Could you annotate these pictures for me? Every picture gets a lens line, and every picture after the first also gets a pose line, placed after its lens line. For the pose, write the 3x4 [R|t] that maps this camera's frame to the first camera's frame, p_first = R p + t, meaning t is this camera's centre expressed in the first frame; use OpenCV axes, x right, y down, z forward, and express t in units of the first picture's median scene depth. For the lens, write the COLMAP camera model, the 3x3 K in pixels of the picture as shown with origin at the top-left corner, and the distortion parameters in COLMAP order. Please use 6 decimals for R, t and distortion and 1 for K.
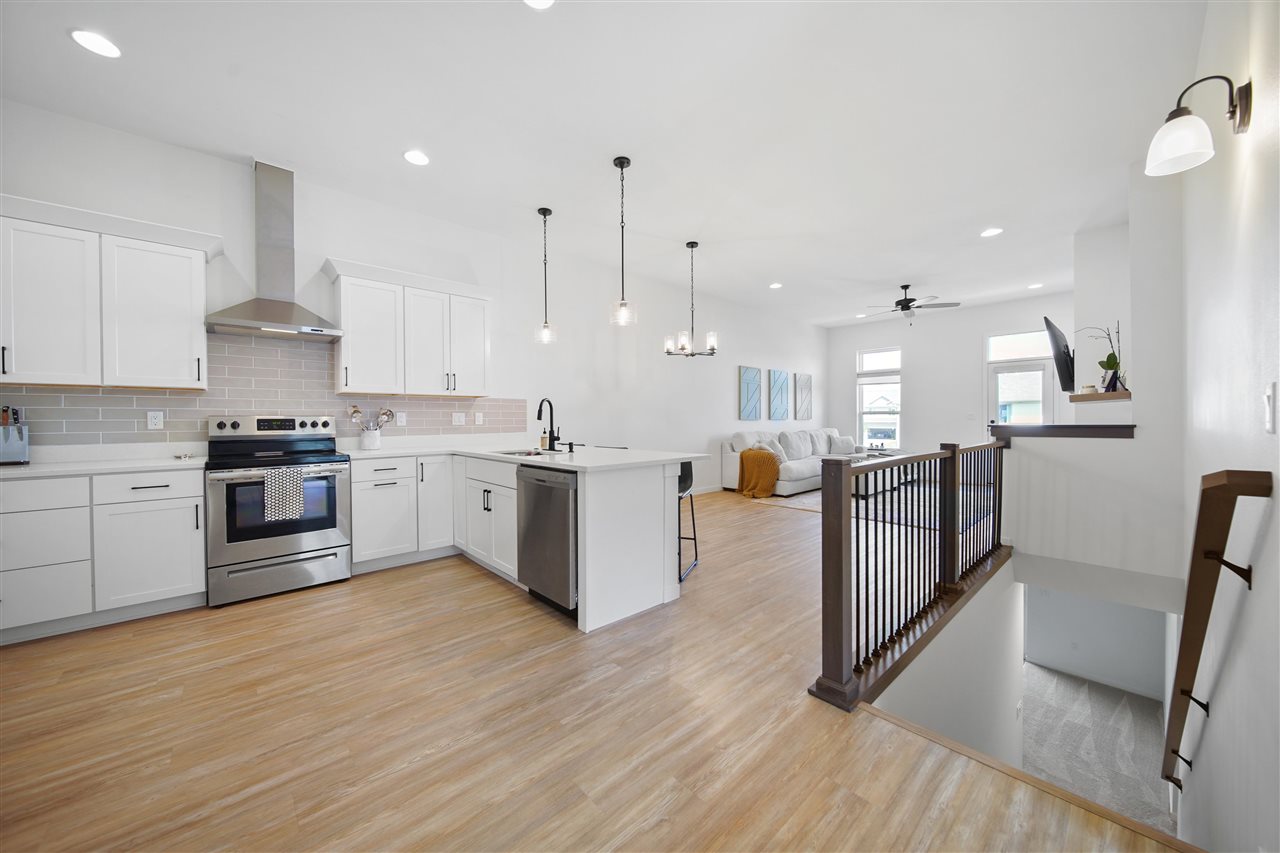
lens RADIAL K [[455.1, 0, 630.7], [0, 455.1, 421.2], [0, 0, 1]] dist [0.000847, -0.001046]
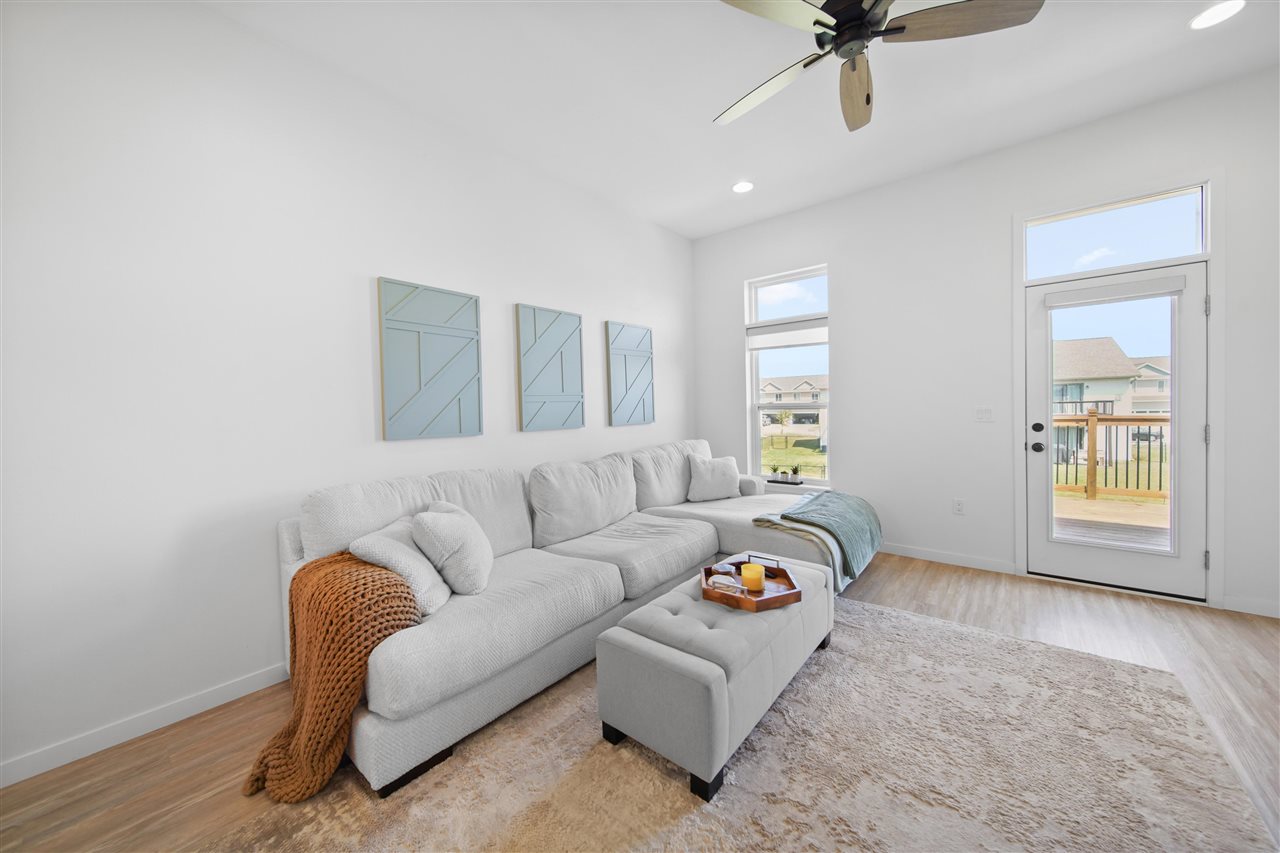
lens RADIAL K [[455.1, 0, 636.1], [0, 455.1, 421.9], [0, 0, 1]] dist [0.000847, -0.001046]
pose [[0.988668, -0.022752, 0.148385, 0.849952], [0.019554, 0.999545, 0.022974, -0.045060], [-0.148840, -0.019812, 0.988663, 1.473881]]
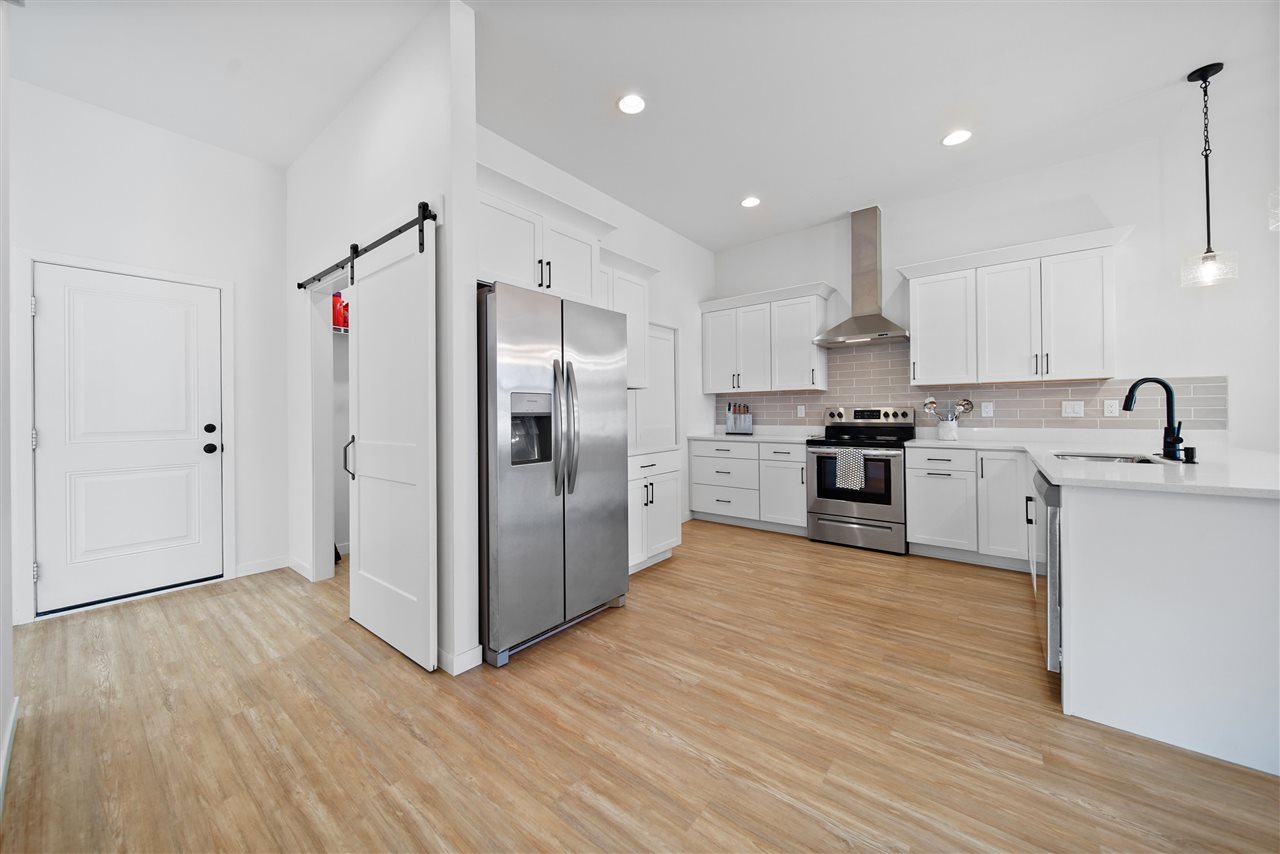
lens RADIAL K [[455.1, 0, 628.1], [0, 455.1, 411.2], [0, 0, 1]] dist [0.000847, -0.001046]
pose [[0.157839, 0.000559, -0.987465, 0.367818], [0.002357, 0.999997, 0.000943, -0.005009], [0.987462, -0.002476, 0.157837, 0.163327]]
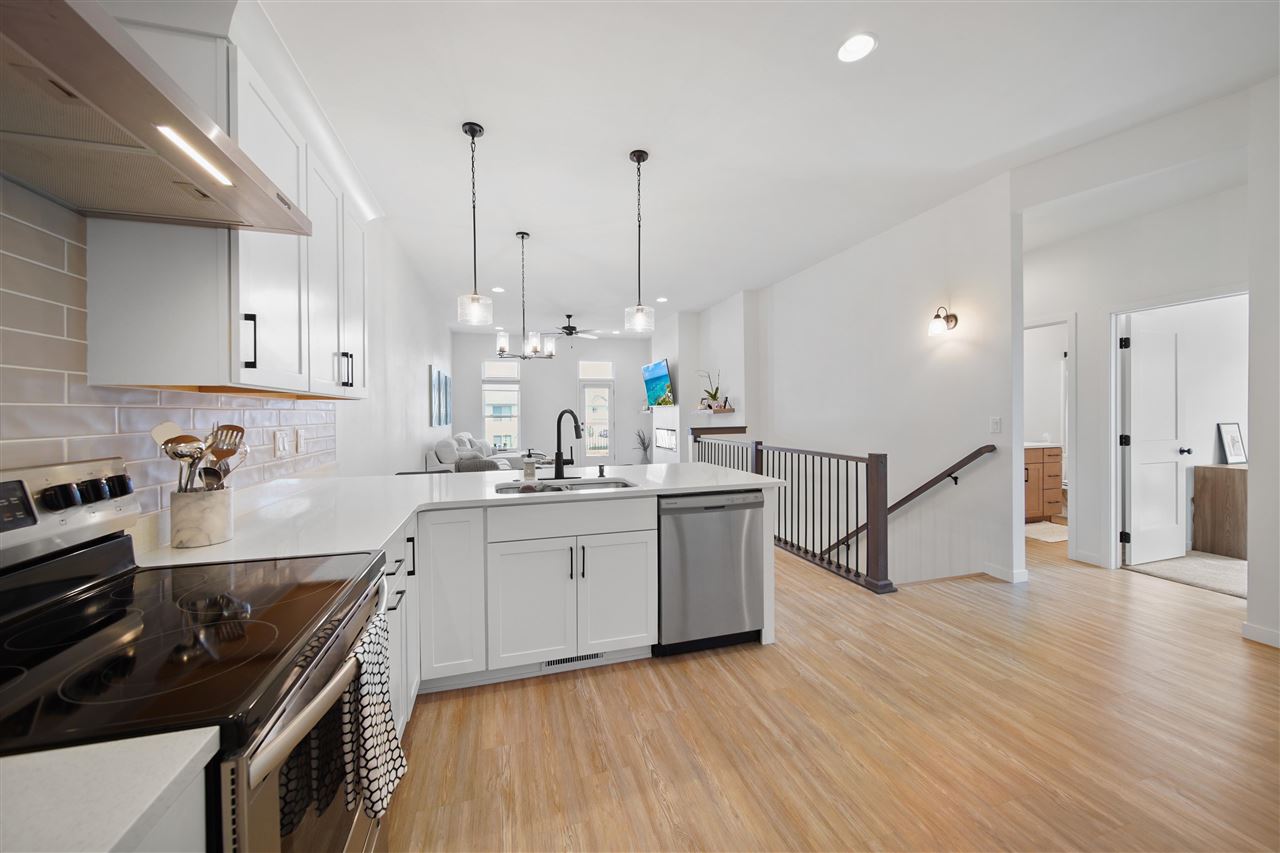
lens RADIAL K [[455.1, 0, 632.4], [0, 455.1, 417.0], [0, 0, 1]] dist [0.000847, -0.001046]
pose [[0.432172, -0.004551, 0.901780, -0.874271], [0.011491, 0.999934, -0.000461, -0.038894], [-0.901718, 0.010561, 0.432196, 0.625073]]
